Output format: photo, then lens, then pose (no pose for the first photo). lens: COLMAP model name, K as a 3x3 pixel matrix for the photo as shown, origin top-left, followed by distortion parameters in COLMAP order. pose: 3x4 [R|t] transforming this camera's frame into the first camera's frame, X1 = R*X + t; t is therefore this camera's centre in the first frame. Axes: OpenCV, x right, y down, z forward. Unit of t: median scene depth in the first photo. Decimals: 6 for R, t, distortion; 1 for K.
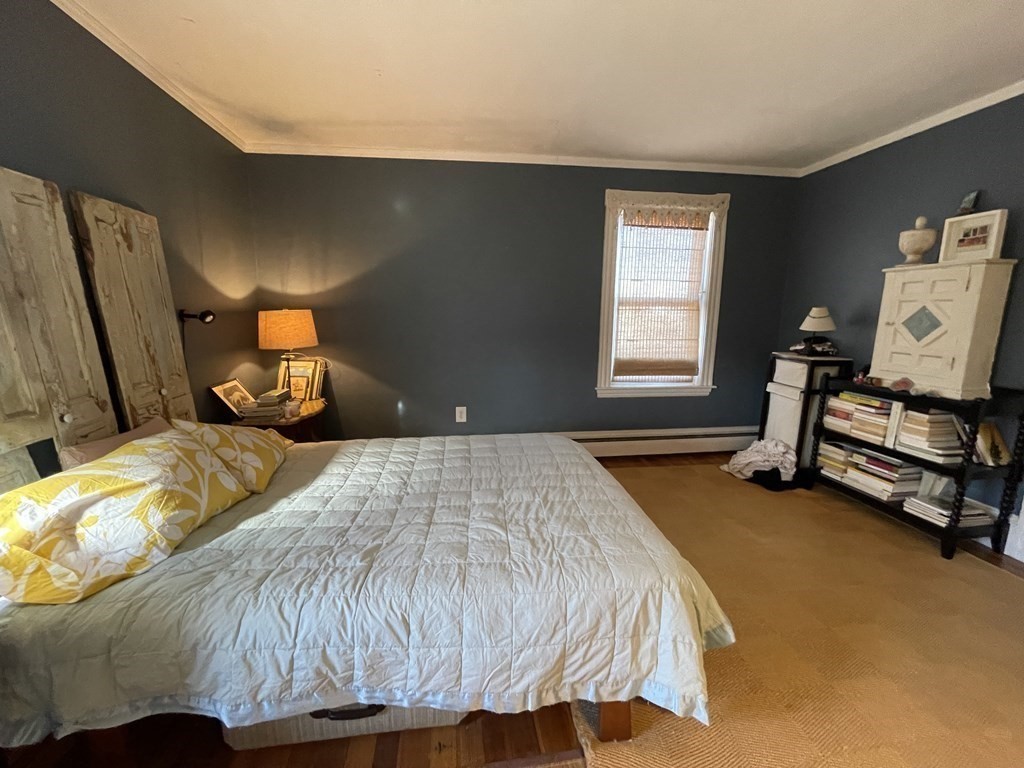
lens RADIAL K [[416.3, 0, 508.2], [0, 416.3, 388.4], [0, 0, 1]] dist [-0.002718, 0.000199]
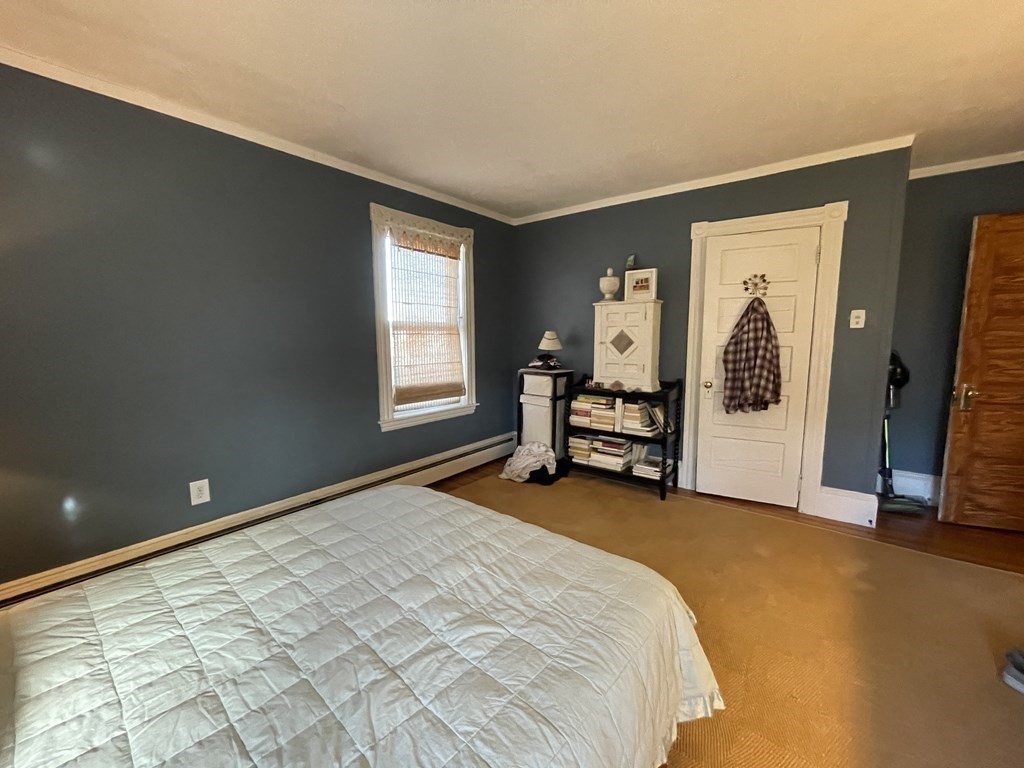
lens RADIAL K [[416.3, 0, 508.2], [0, 416.3, 388.4], [0, 0, 1]] dist [-0.002718, 0.000199]
pose [[0.722278, -0.097488, 0.684698, -0.244417], [0.135029, 0.990841, -0.001363, -0.042655], [-0.678293, 0.093439, 0.728826, 0.204509]]
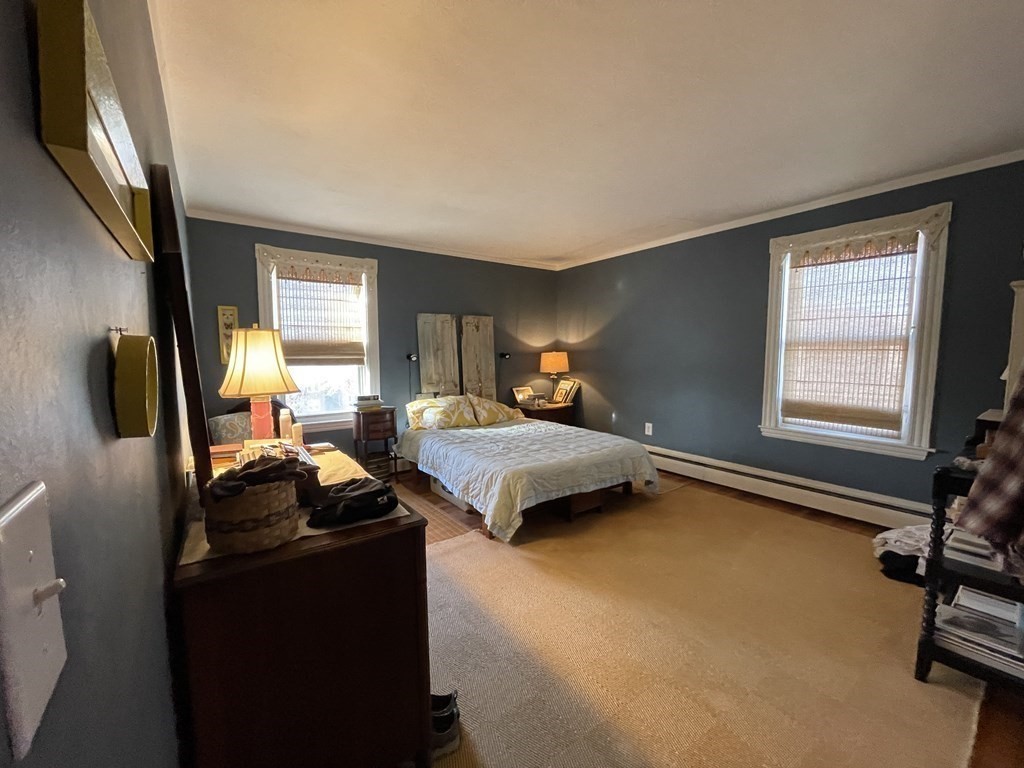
lens RADIAL K [[416.3, 0, 508.2], [0, 416.3, 388.4], [0, 0, 1]] dist [-0.002718, 0.000199]
pose [[0.473371, 0.073479, -0.877793, 1.039790], [-0.150945, 0.988541, 0.001348, 0.000854], [0.867834, 0.131861, 0.479038, -0.054575]]
